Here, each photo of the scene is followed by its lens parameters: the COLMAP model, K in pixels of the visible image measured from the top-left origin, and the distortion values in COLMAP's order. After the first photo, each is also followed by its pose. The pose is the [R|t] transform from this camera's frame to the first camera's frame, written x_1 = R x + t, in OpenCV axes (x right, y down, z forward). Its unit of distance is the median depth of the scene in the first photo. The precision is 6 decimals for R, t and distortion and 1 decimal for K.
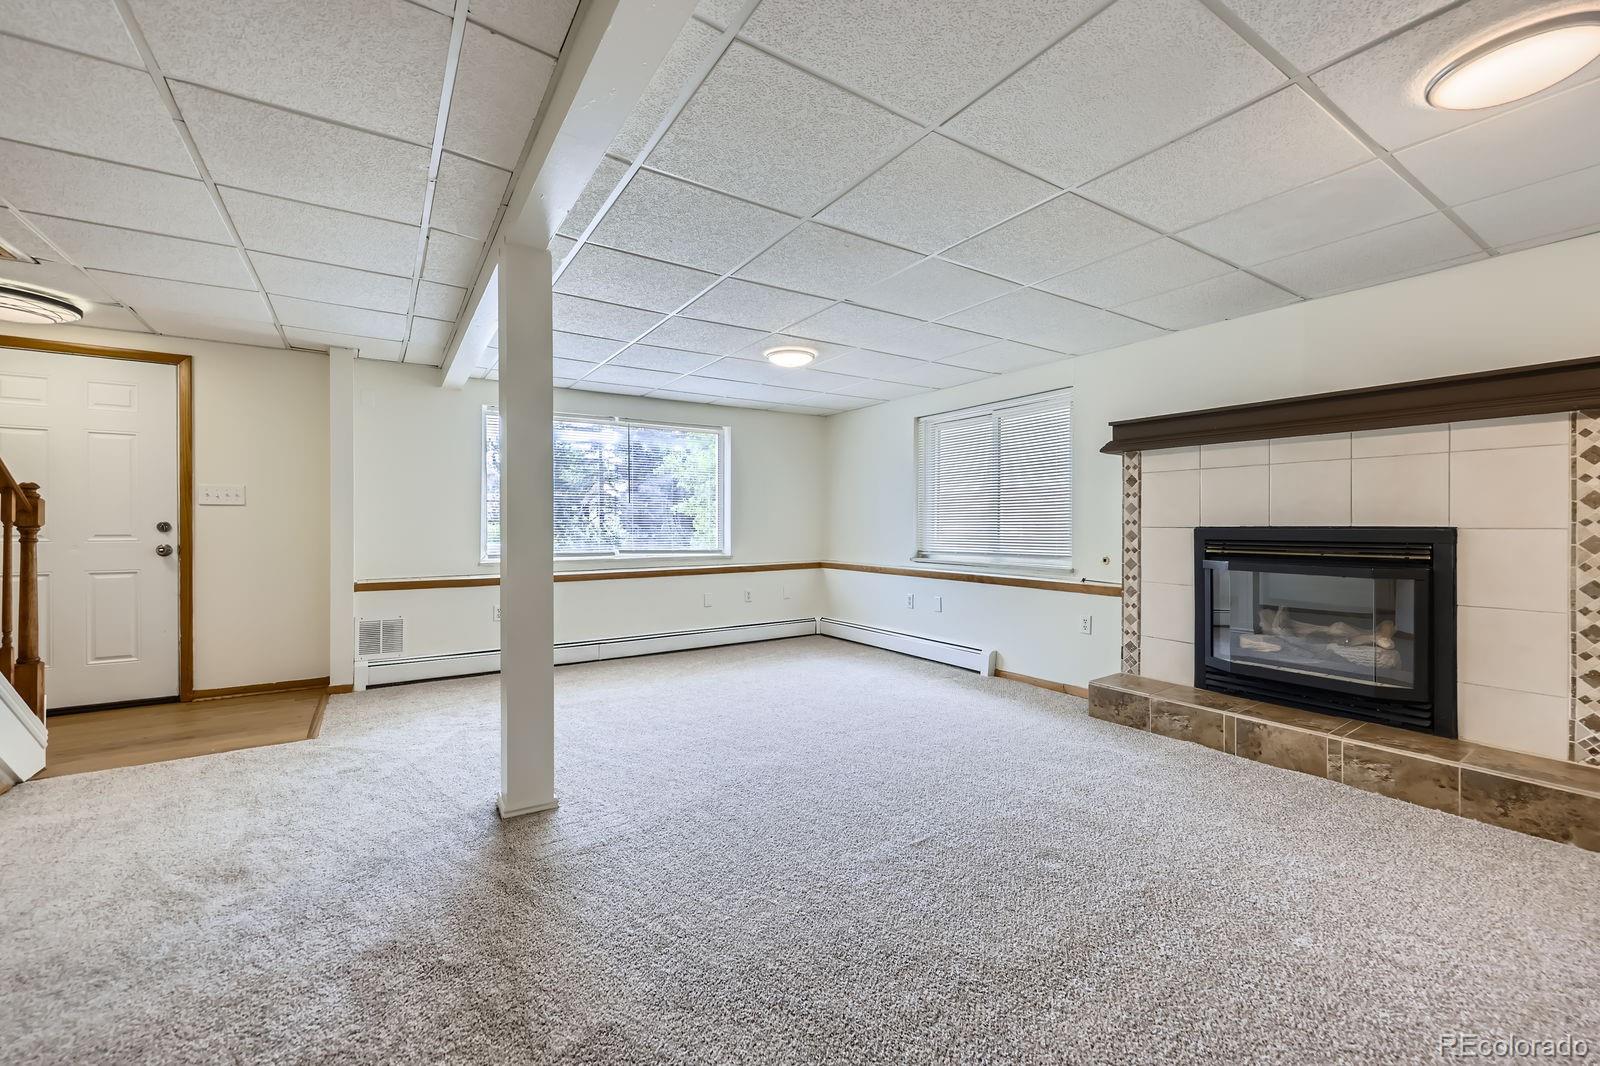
lens RADIAL K [[641.7, 0, 794.3], [0, 641.7, 530.5], [0, 0, 1]] dist [0.010749, -0.001675]
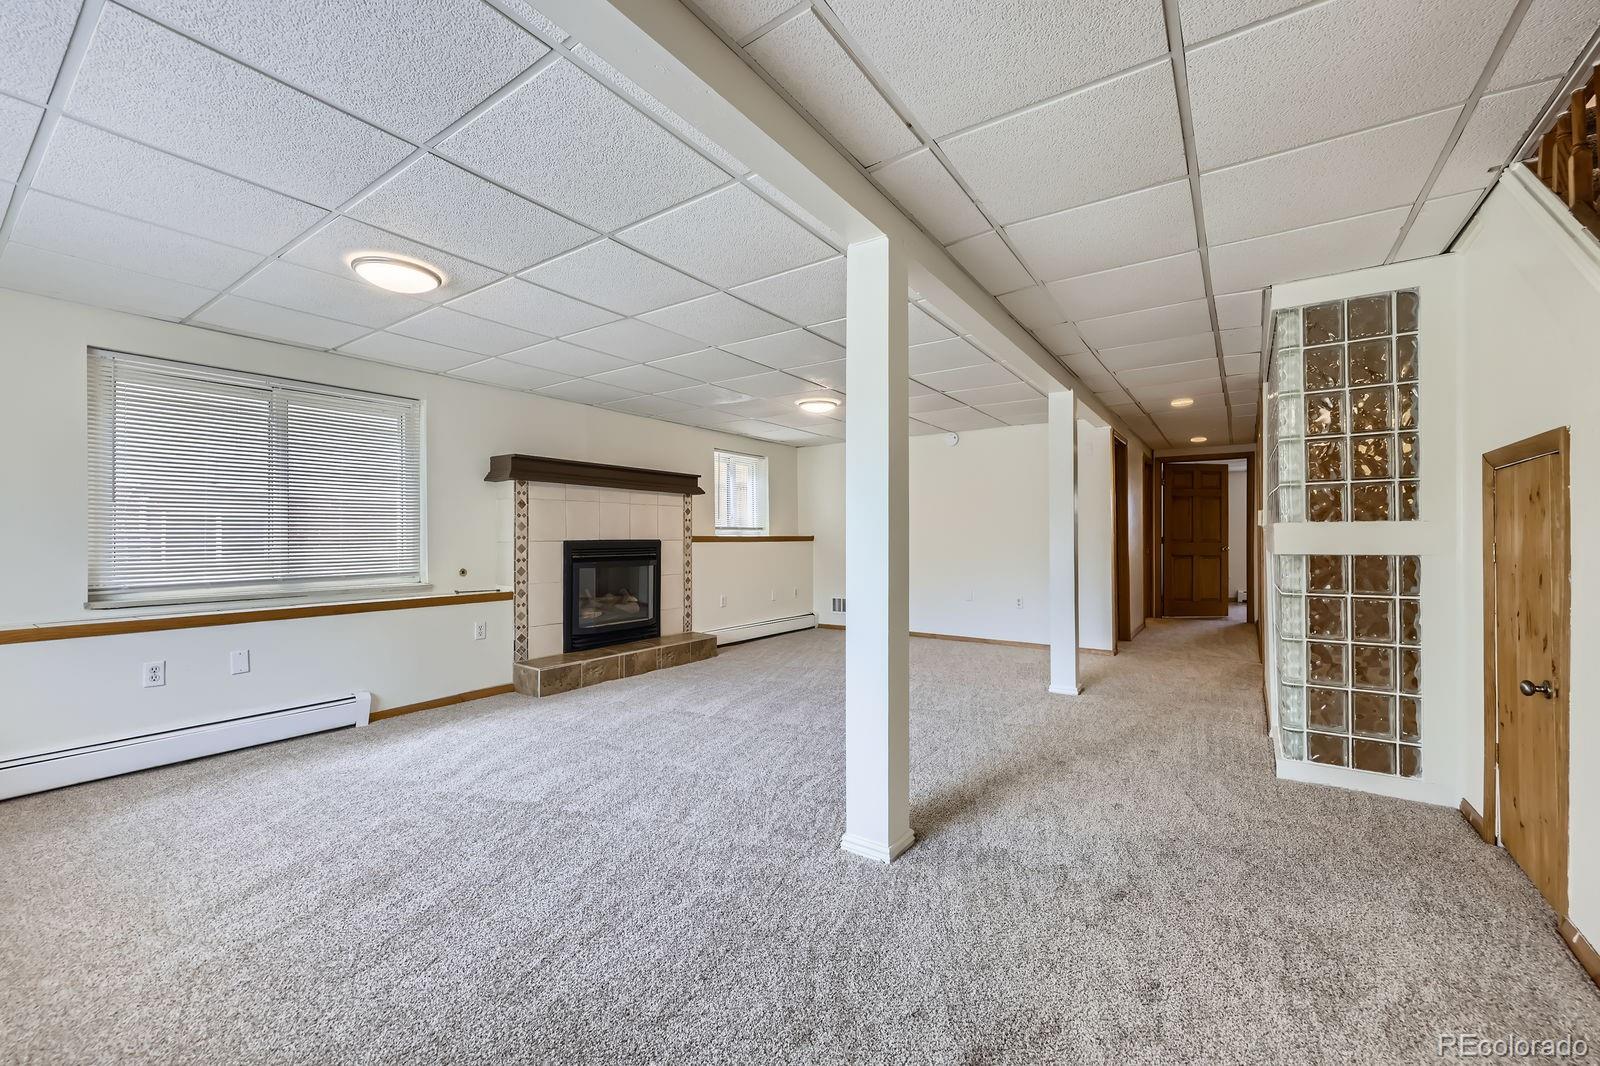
lens RADIAL K [[641.7, 0, 793.7], [0, 641.7, 533.1], [0, 0, 1]] dist [0.010749, -0.001675]
pose [[-0.377227, -0.002796, 0.926117, -0.815251], [0.003973, 0.999981, 0.004638, -0.024980], [-0.926112, 0.005429, -0.377208, 0.980138]]
